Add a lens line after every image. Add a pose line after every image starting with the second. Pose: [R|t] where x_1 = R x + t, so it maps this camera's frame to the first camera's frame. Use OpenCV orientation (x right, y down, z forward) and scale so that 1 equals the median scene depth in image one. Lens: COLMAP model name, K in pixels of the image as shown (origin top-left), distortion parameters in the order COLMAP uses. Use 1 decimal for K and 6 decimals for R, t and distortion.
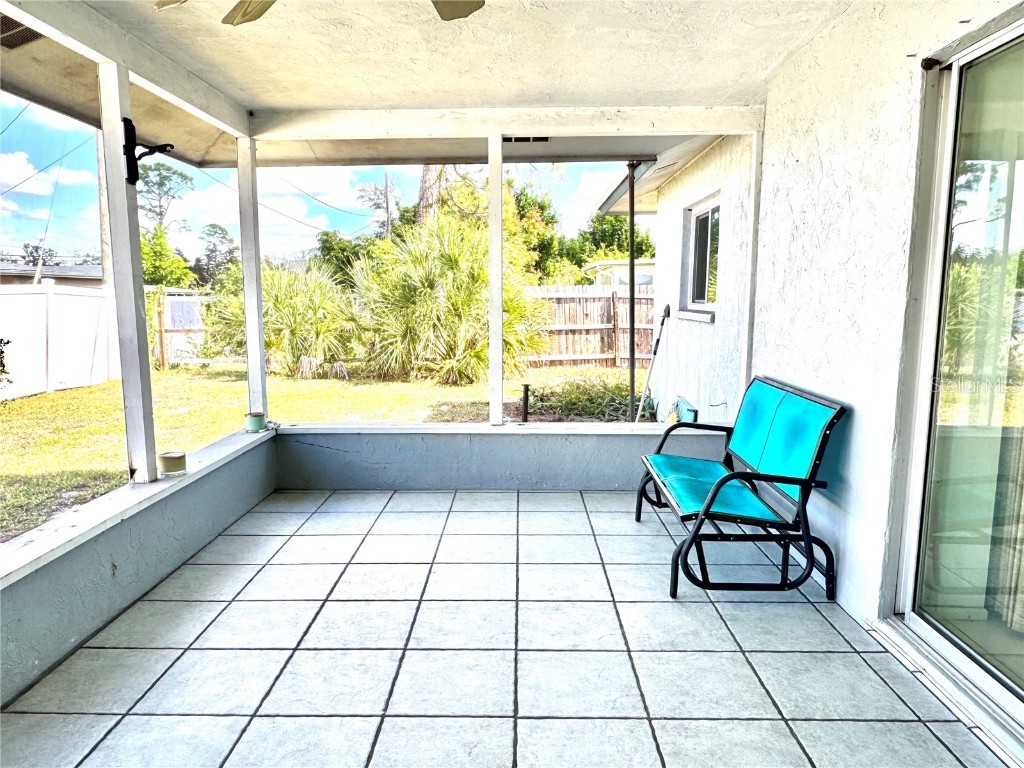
lens RADIAL K [[696.6, 0, 512.8], [0, 696.6, 386.2], [0, 0, 1]] dist [-0.005338, -0.001352]
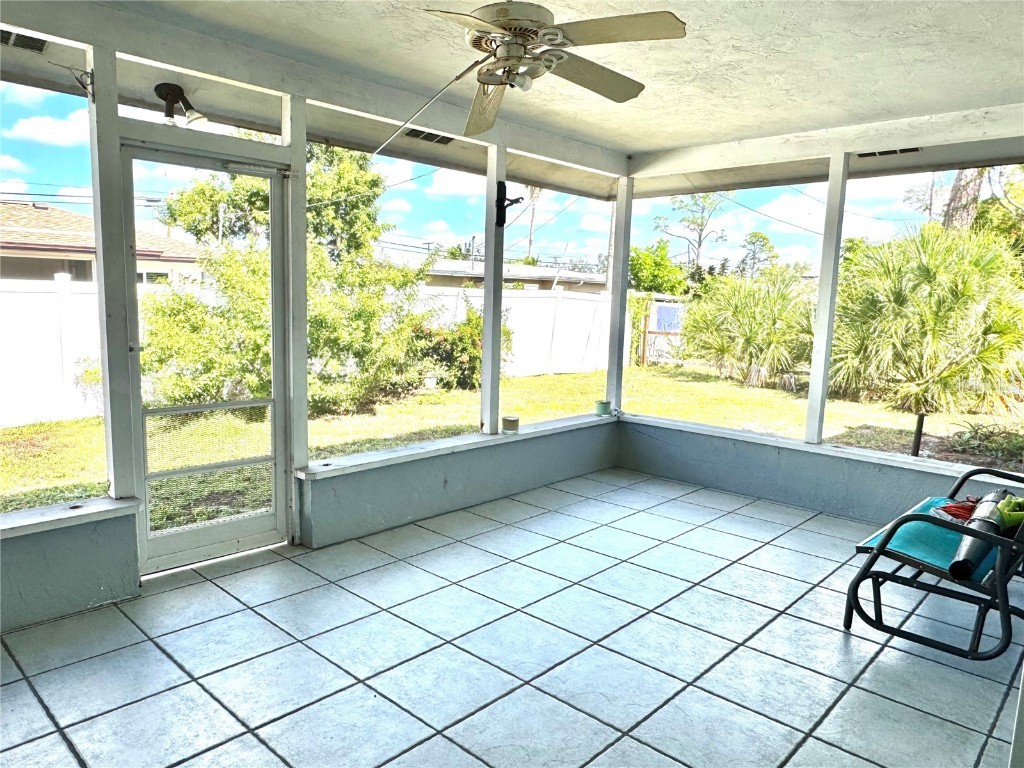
lens RADIAL K [[696.6, 0, 503.1], [0, 696.6, 379.8], [0, 0, 1]] dist [-0.005338, -0.001352]
pose [[0.748421, 0.104180, -0.654991, 0.303582], [-0.117234, 0.992815, 0.023957, -0.006774], [0.652781, 0.058858, 0.755257, -0.047452]]
